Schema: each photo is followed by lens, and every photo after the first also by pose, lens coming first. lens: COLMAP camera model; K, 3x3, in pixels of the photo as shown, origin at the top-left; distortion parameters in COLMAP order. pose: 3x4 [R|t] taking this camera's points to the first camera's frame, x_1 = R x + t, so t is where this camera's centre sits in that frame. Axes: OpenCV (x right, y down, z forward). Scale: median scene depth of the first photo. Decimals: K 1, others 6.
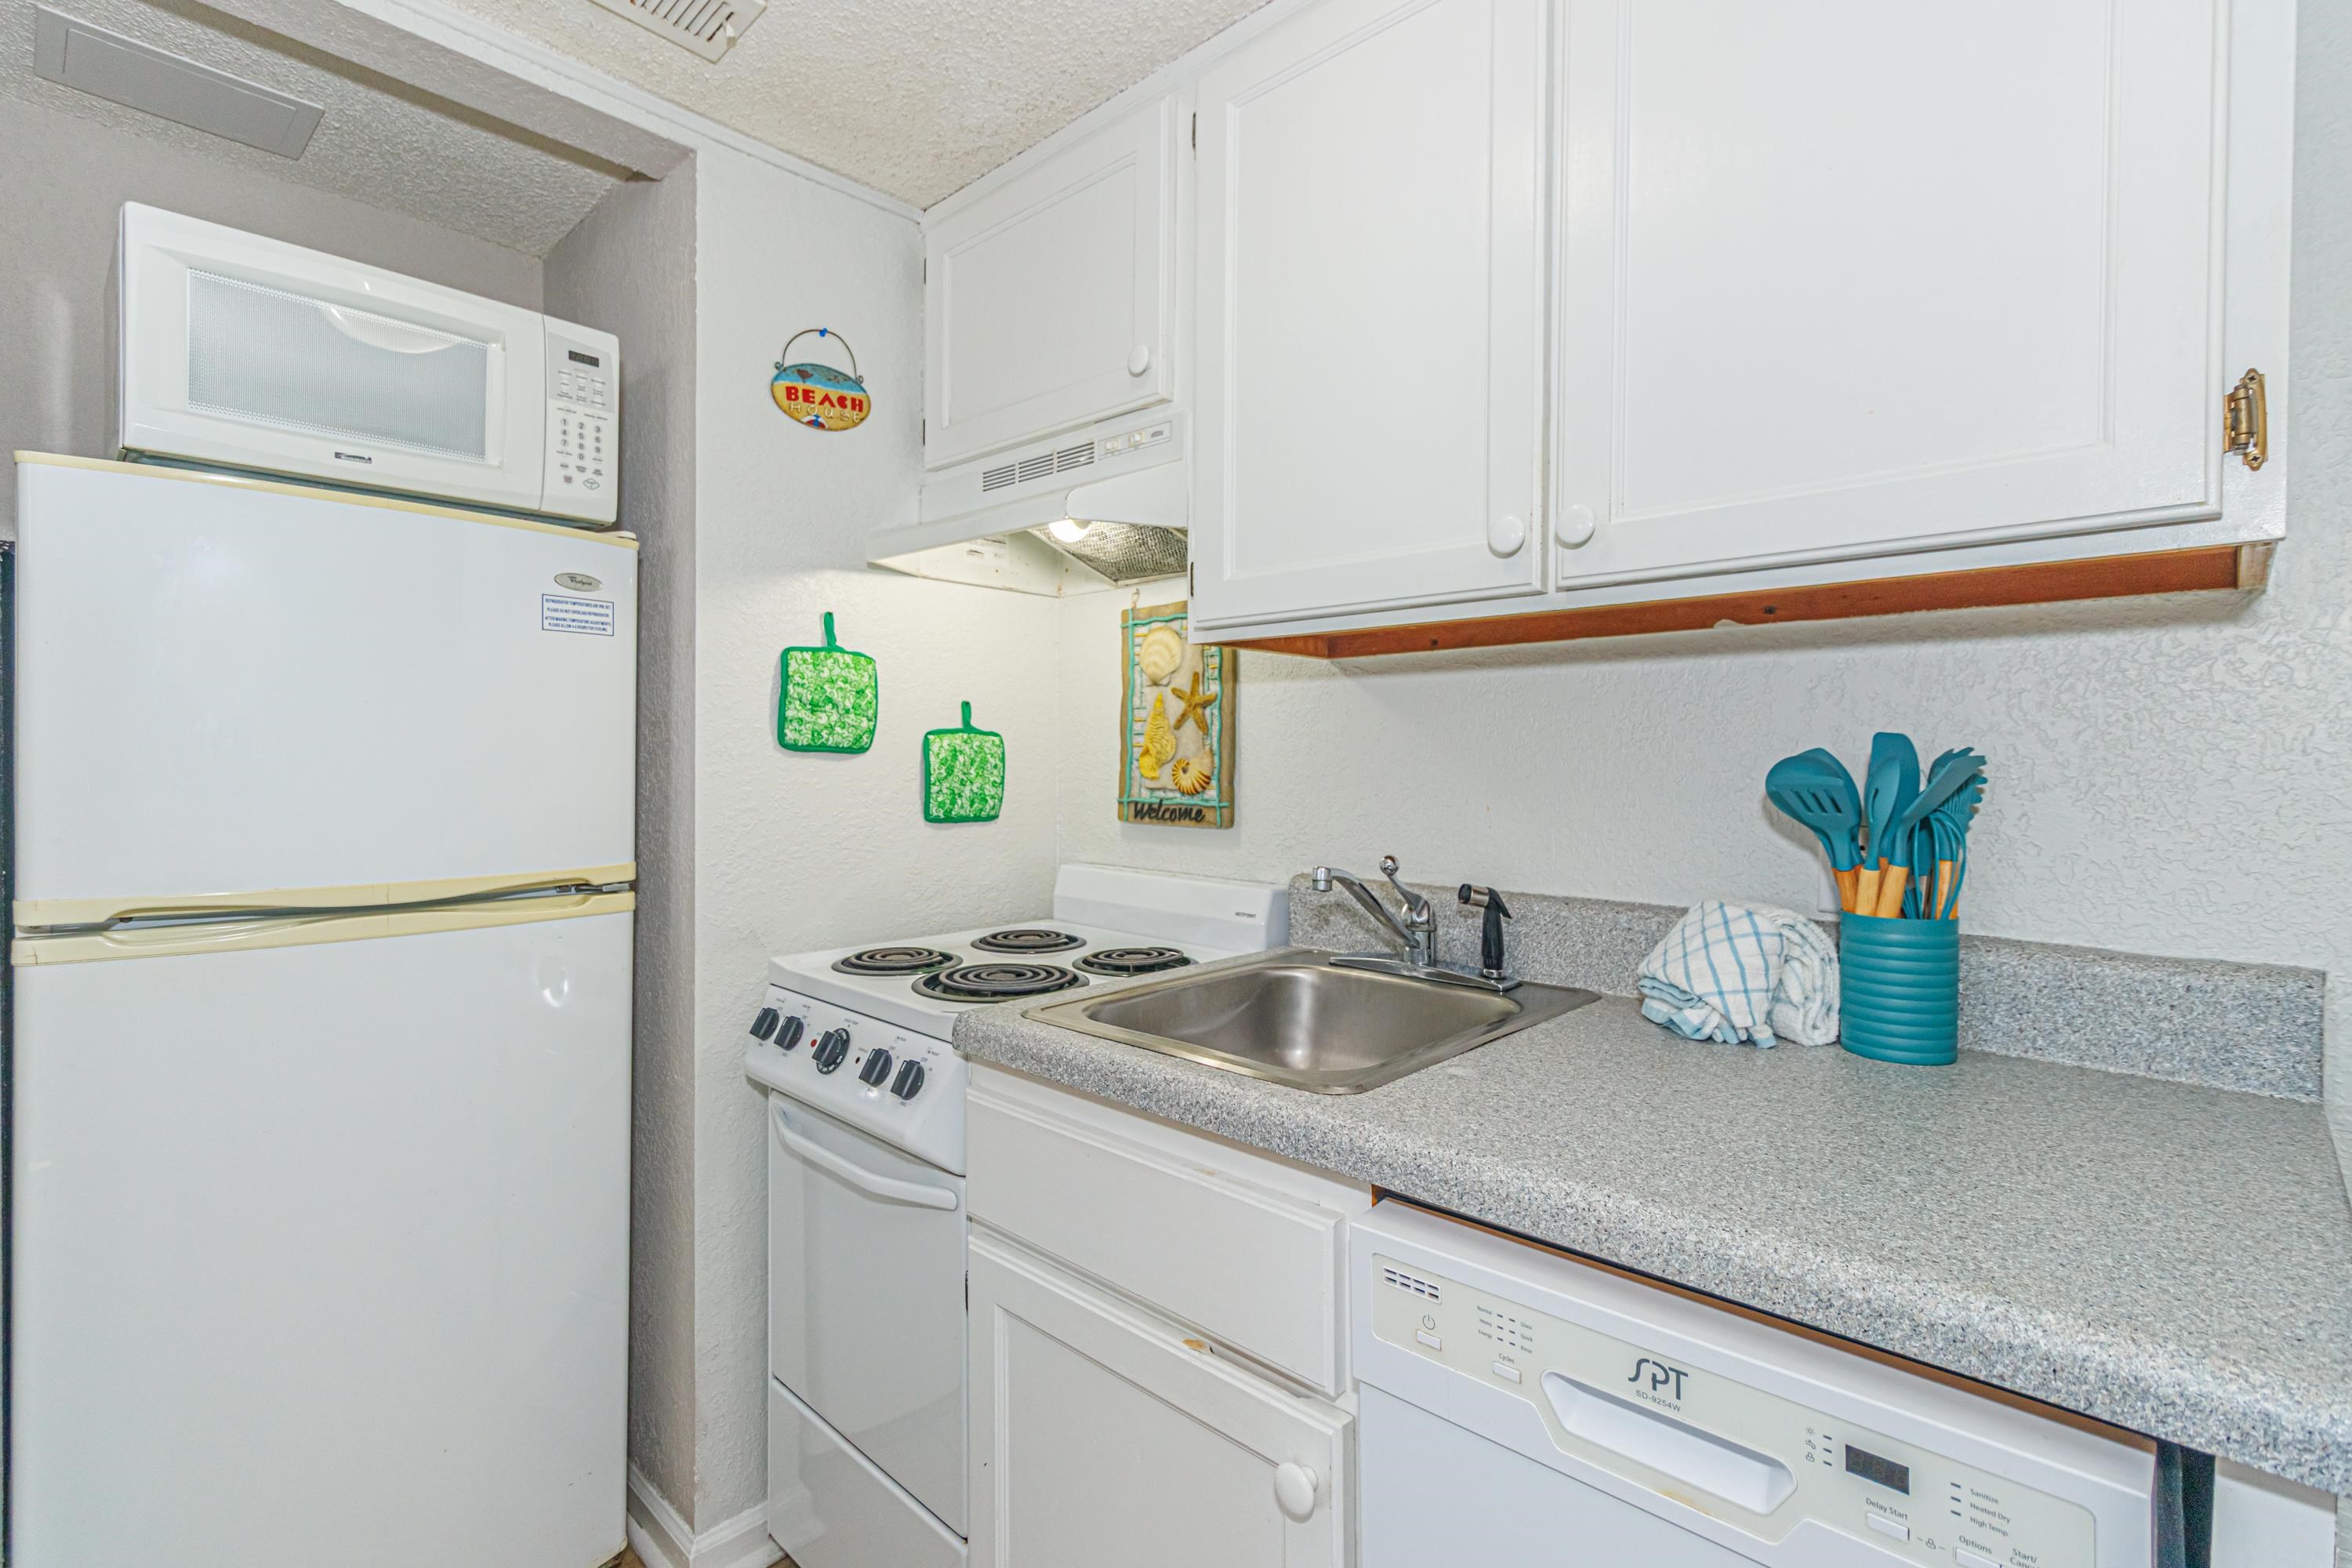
lens RADIAL K [[1085.4, 0, 1154.5], [0, 1085.4, 759.9], [0, 0, 1]] dist [0.000875, 0.002521]
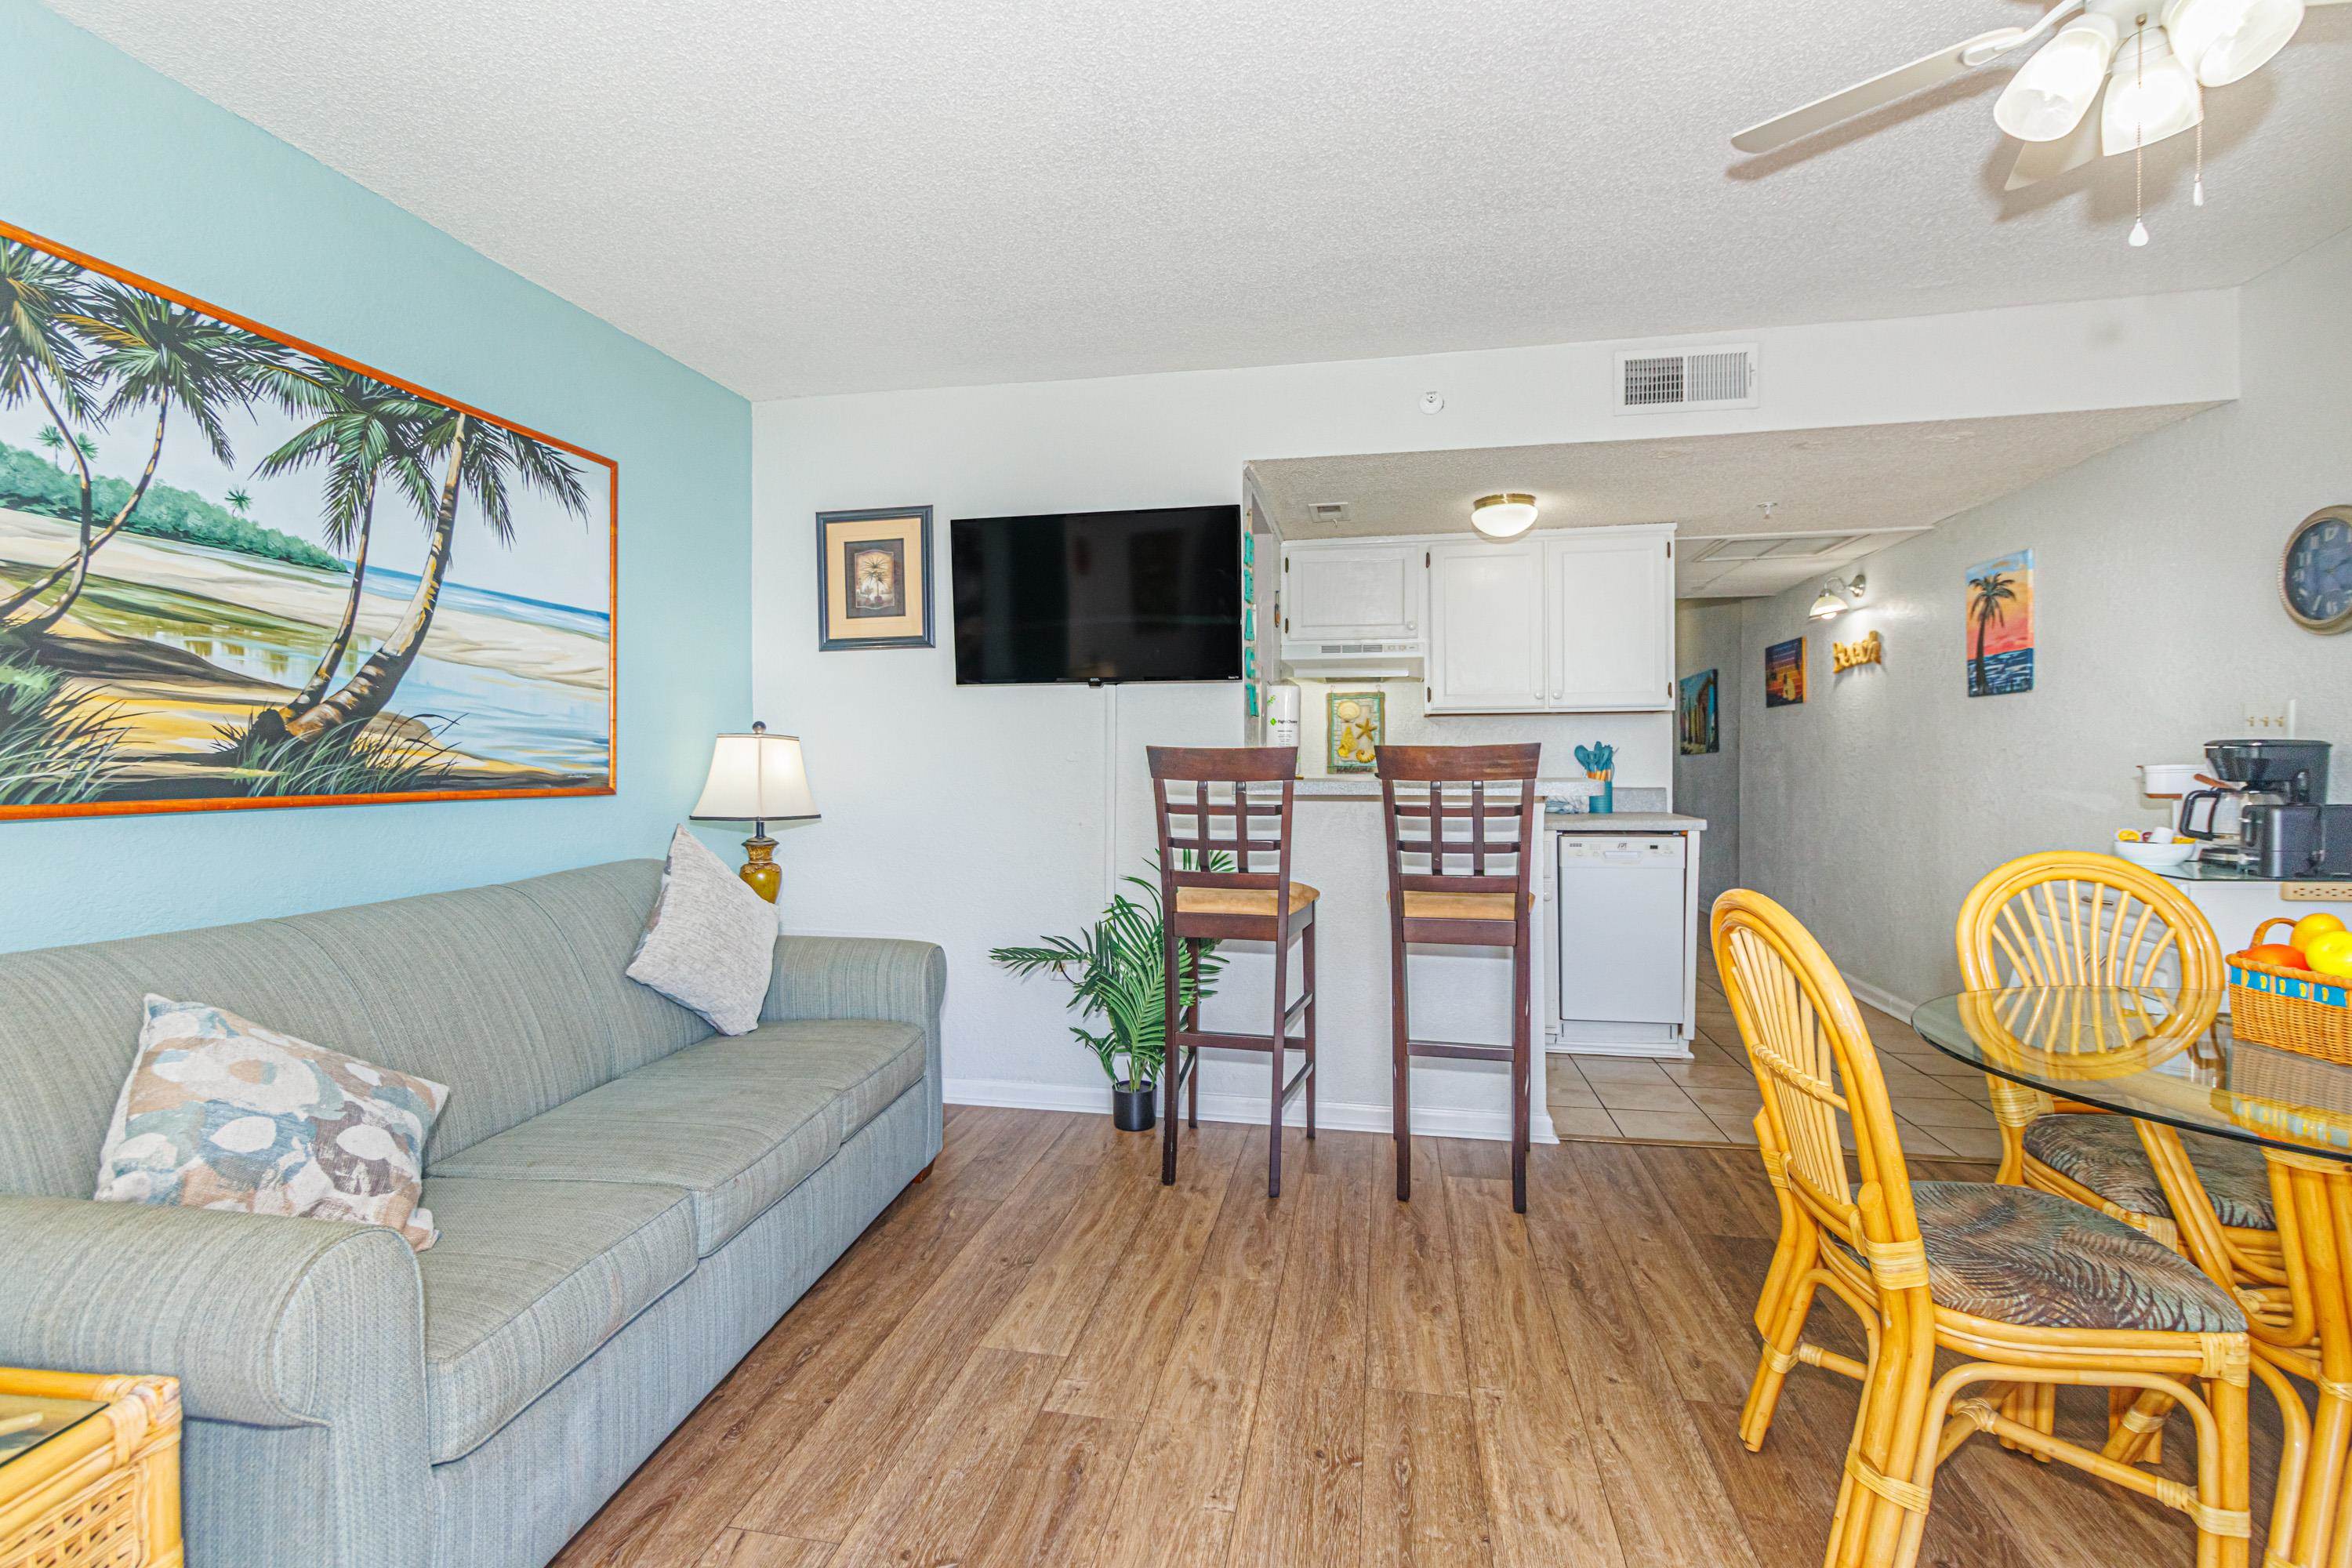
lens RADIAL K [[1085.4, 0, 1160.2], [0, 1085.4, 766.4], [0, 0, 1]] dist [0.000875, 0.002521]
pose [[0.834764, -0.016625, 0.550356, -2.417598], [0.010607, 0.999844, 0.014115, -0.003303], [-0.550505, -0.005945, 0.834811, -1.287983]]
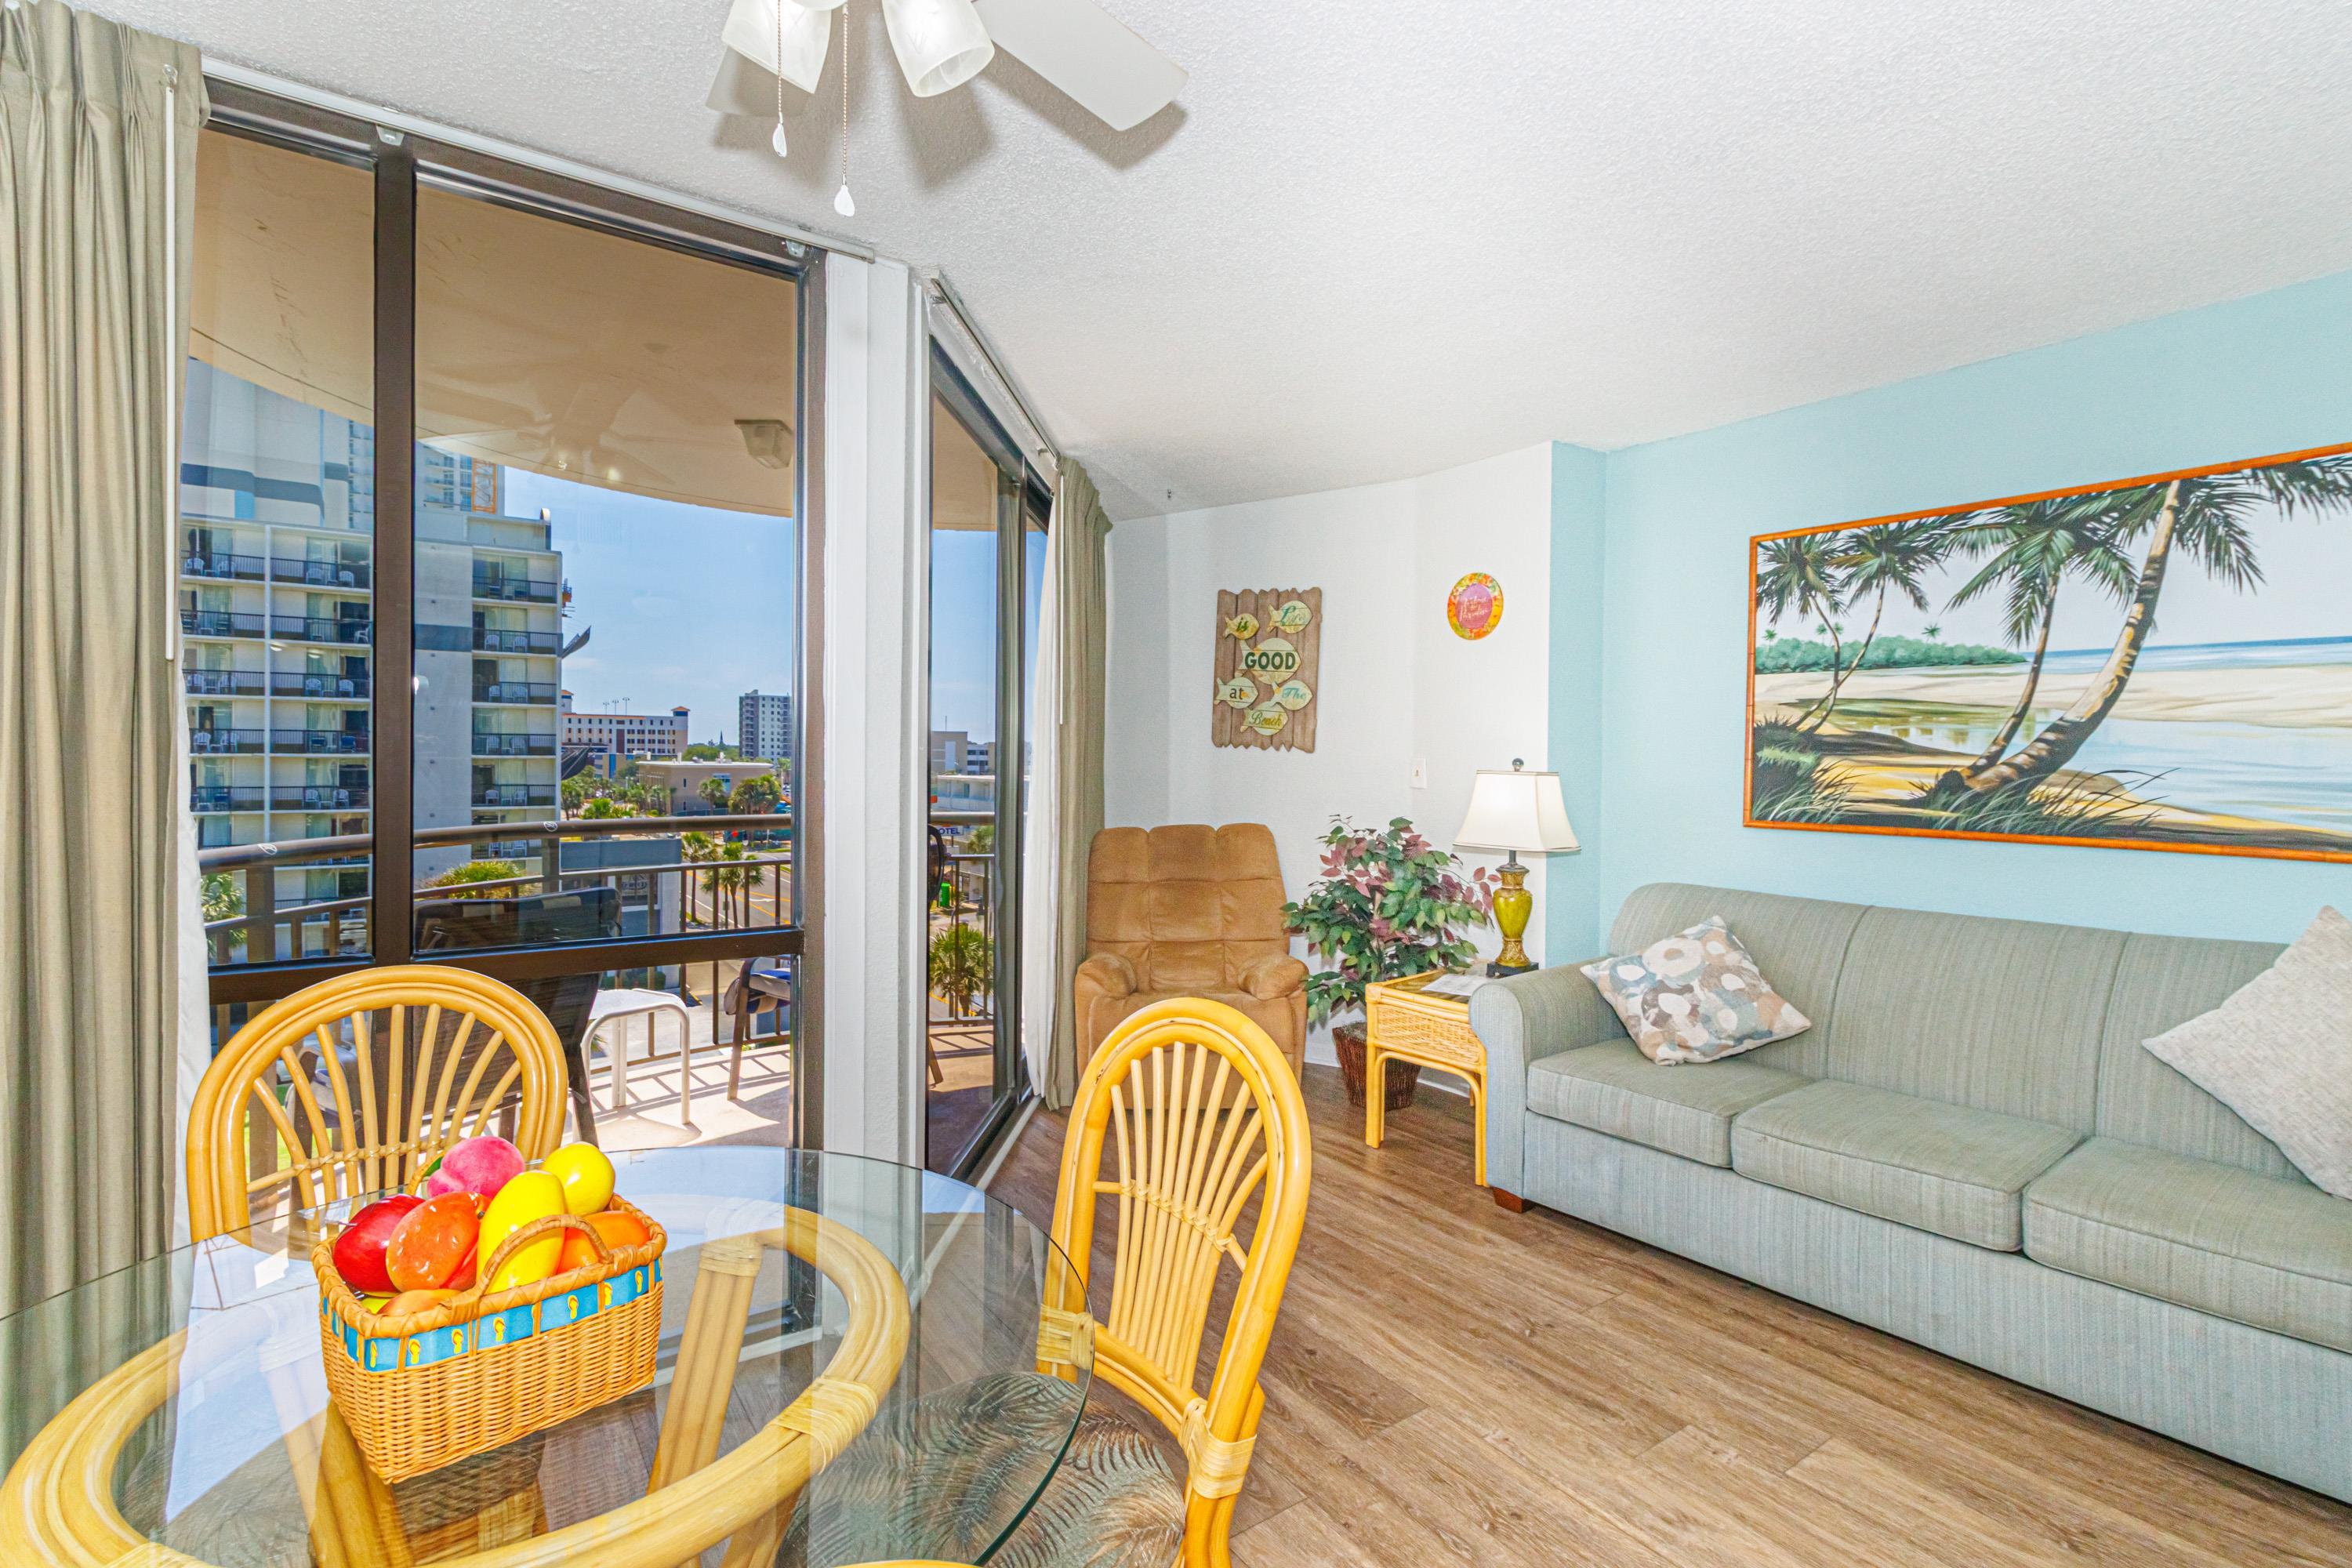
lens RADIAL K [[1085.4, 0, 1156.9], [0, 1085.4, 761.8], [0, 0, 1]] dist [0.000875, 0.002521]
pose [[-0.185255, -0.006672, -0.982668, -0.204478], [-0.007811, 0.999955, -0.005317, -0.066418], [0.982659, 0.006690, -0.185299, -0.515665]]
